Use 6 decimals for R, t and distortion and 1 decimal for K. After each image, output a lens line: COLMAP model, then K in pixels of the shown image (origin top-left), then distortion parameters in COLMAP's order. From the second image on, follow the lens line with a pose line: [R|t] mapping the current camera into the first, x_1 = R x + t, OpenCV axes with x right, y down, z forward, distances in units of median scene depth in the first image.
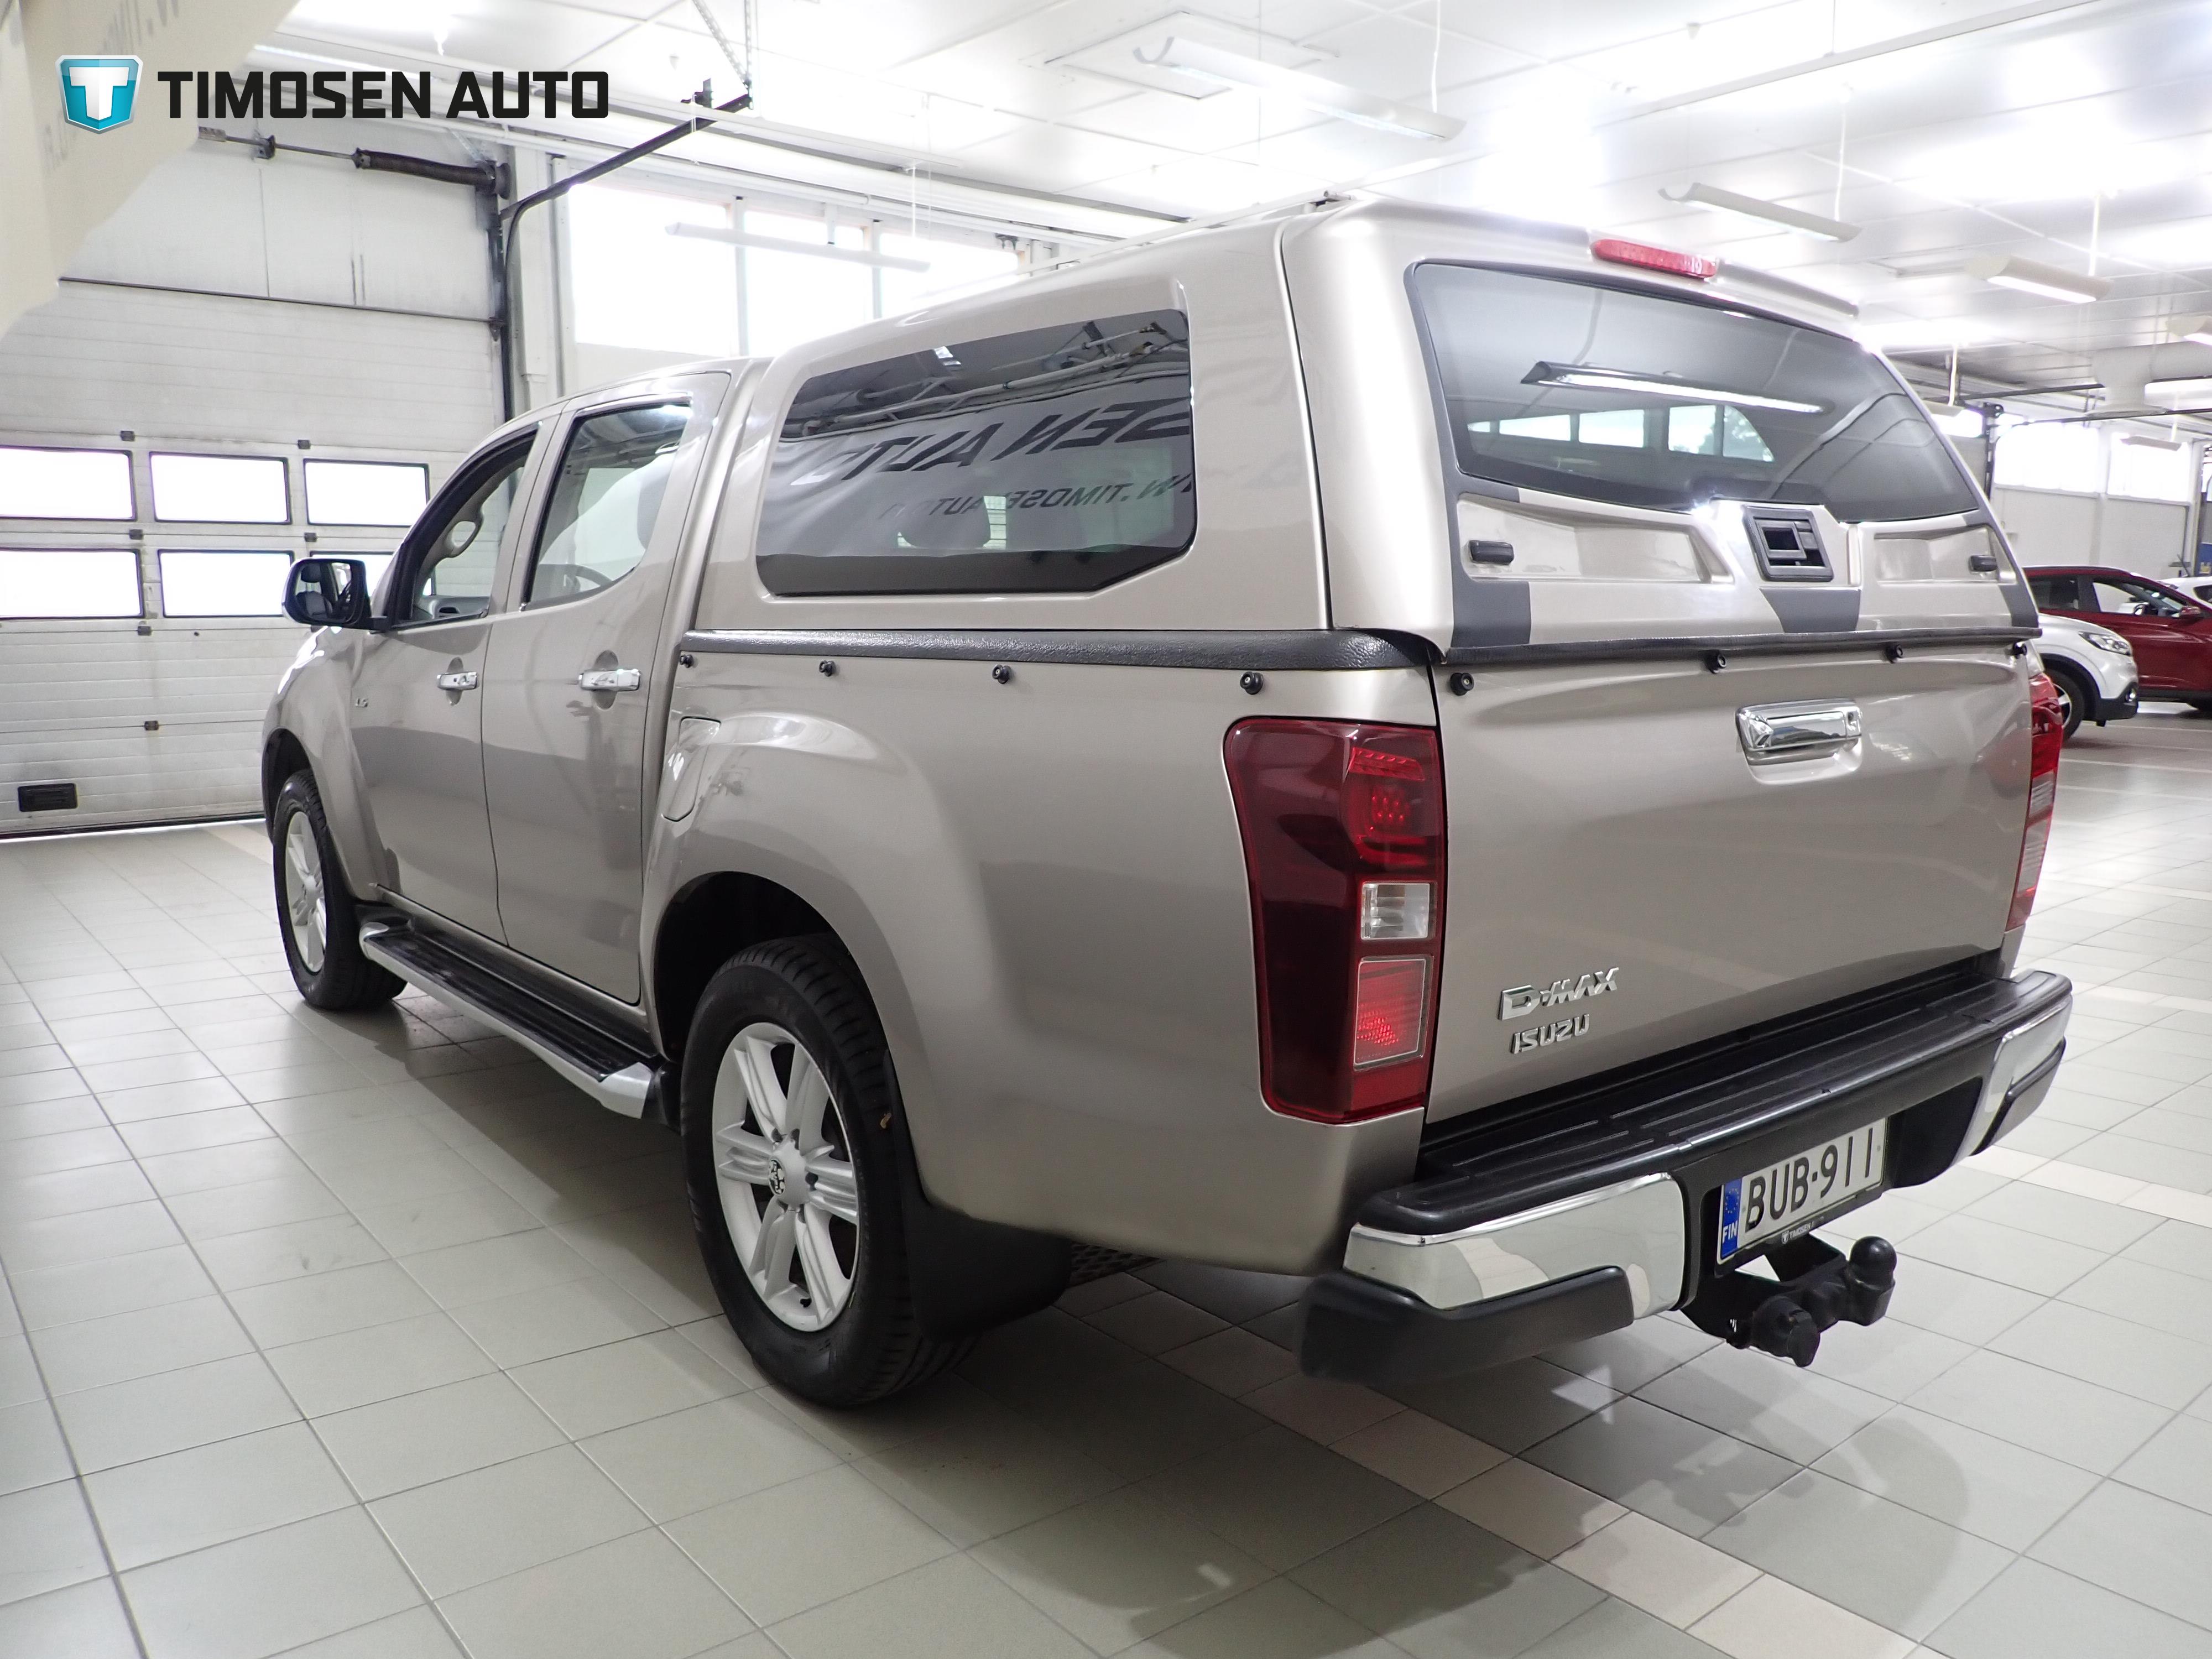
lens RADIAL K [[1622.1, 0, 1092.4], [0, 1622.1, 827.1], [0, 0, 1]] dist [-0.006618, -0.006201]
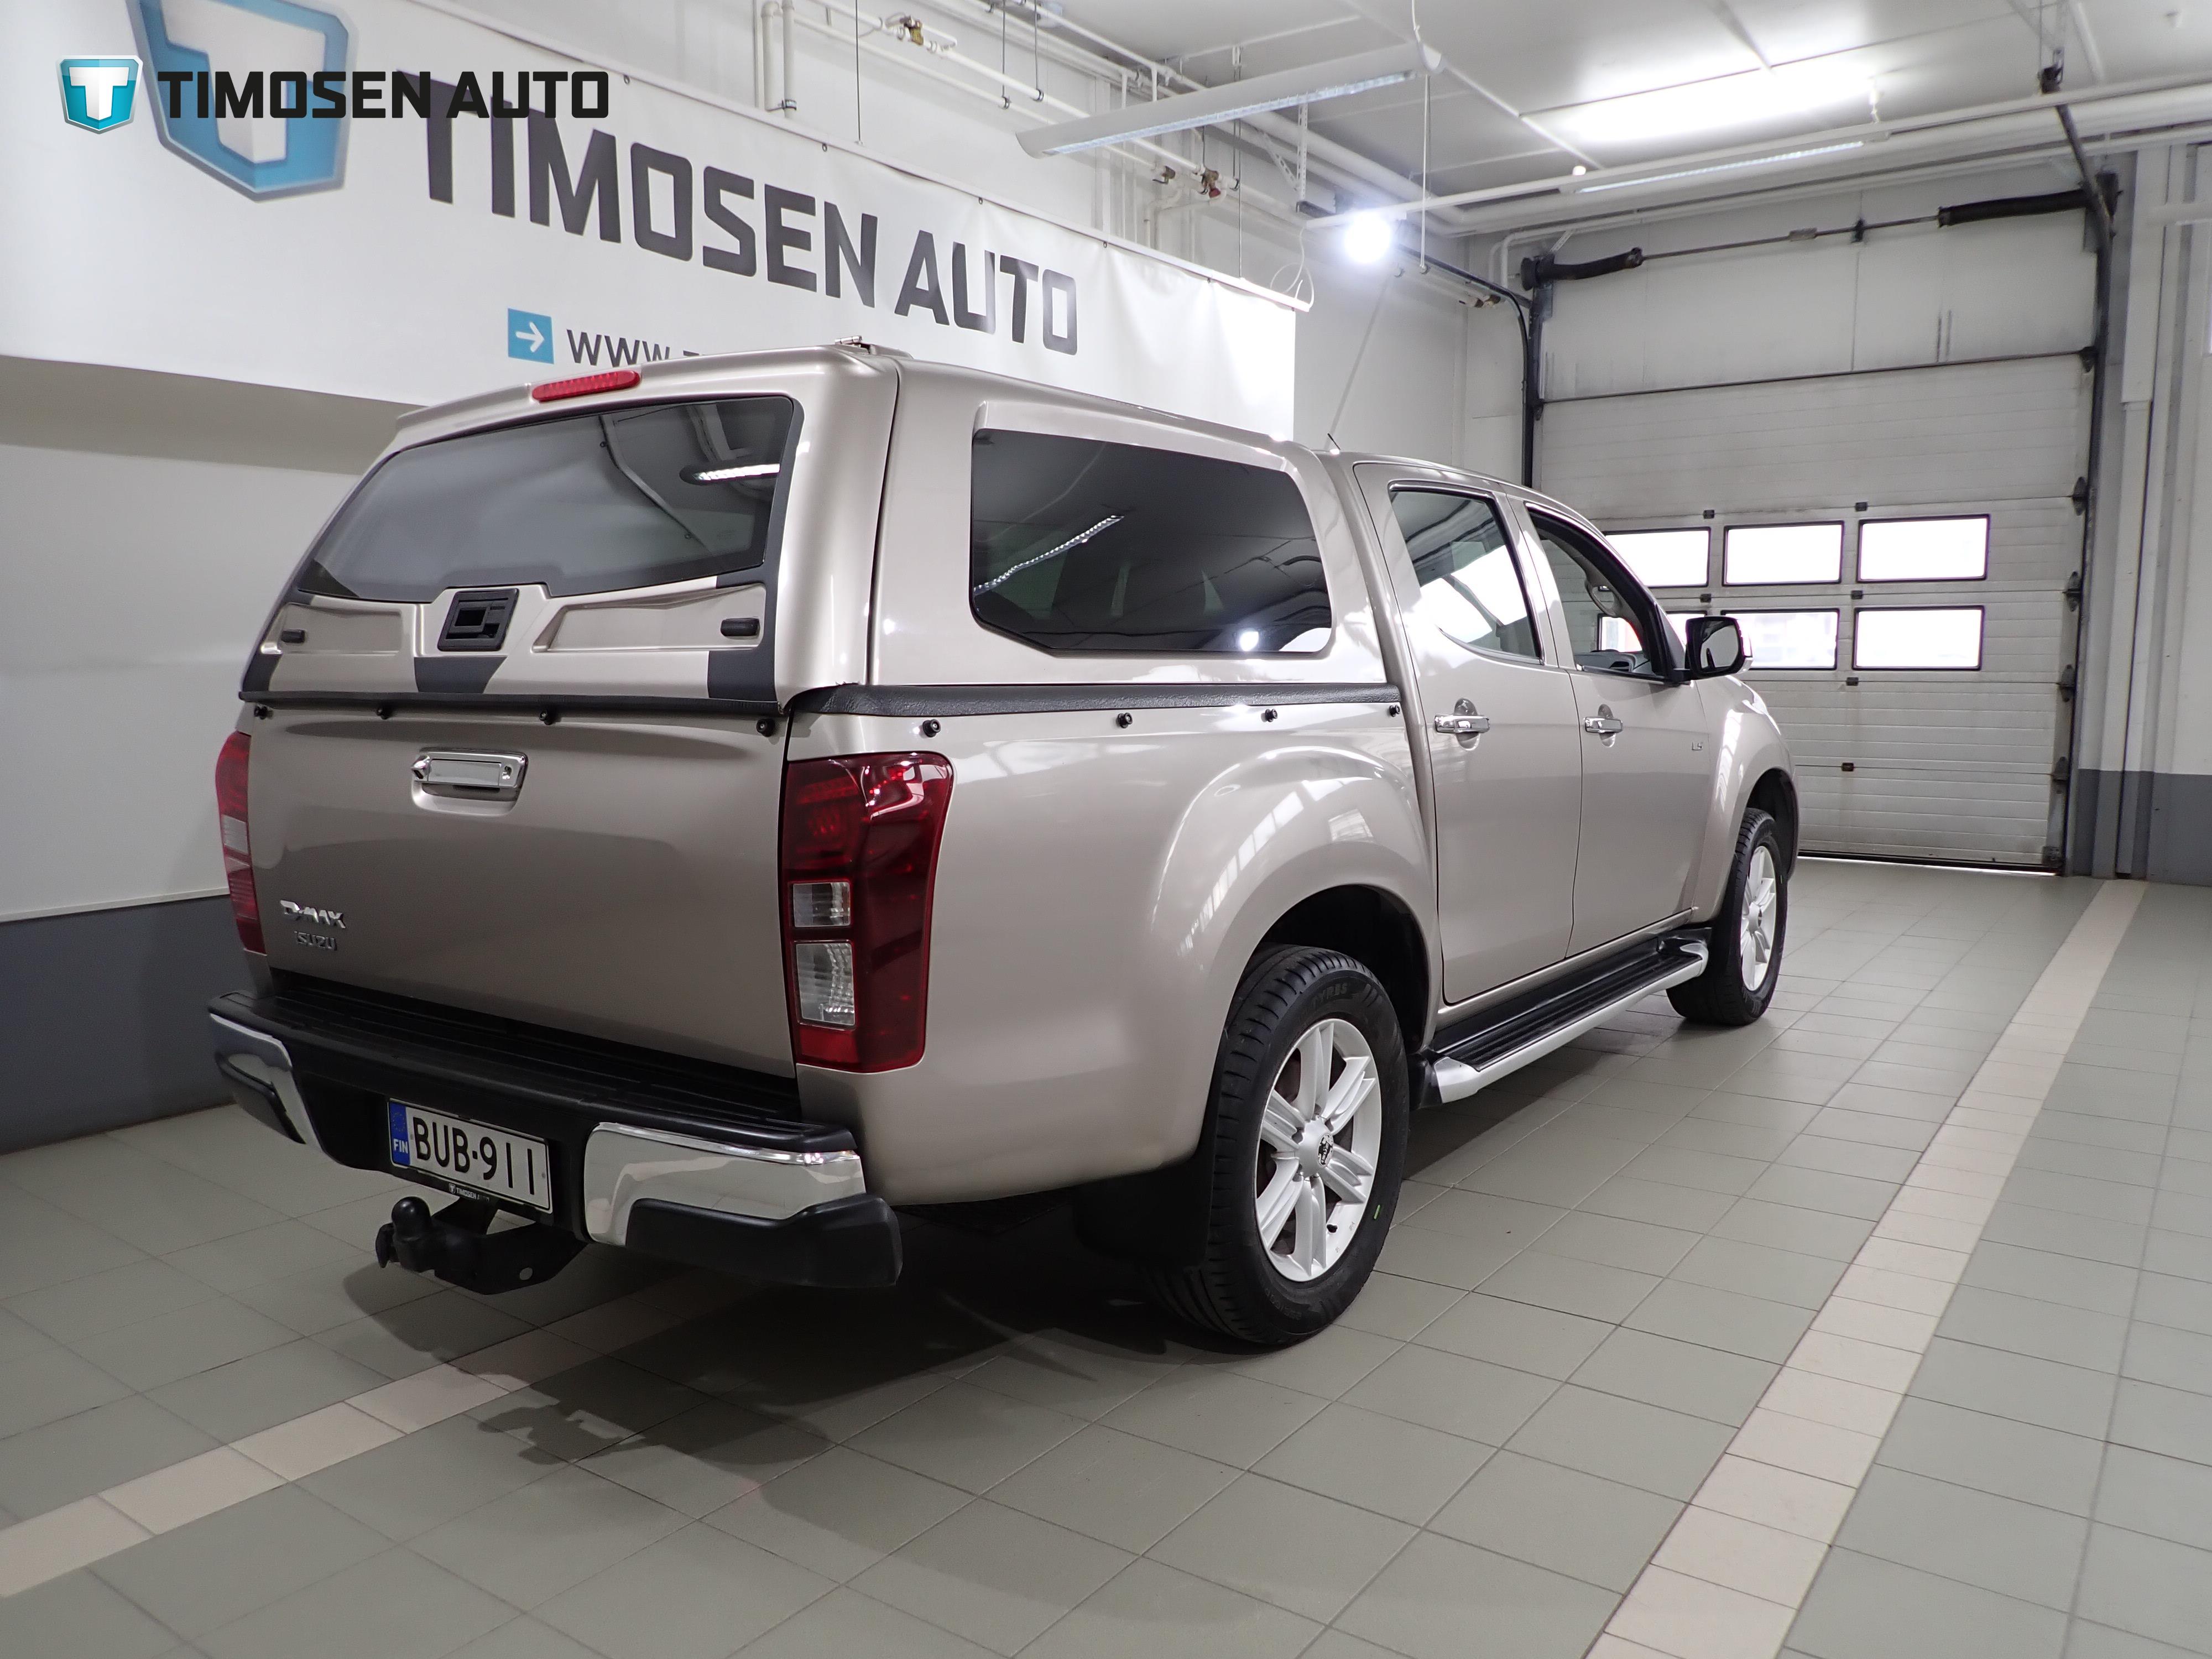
lens RADIAL K [[1622.1, 0, 1108.4], [0, 1622.1, 828.1], [0, 0, 1]] dist [-0.006618, -0.006201]
pose [[0.271819, 0.103998, -0.956712, 0.428772], [-0.132675, 0.988700, 0.069780, -0.041415], [0.953159, 0.107964, 0.282546, 0.277378]]
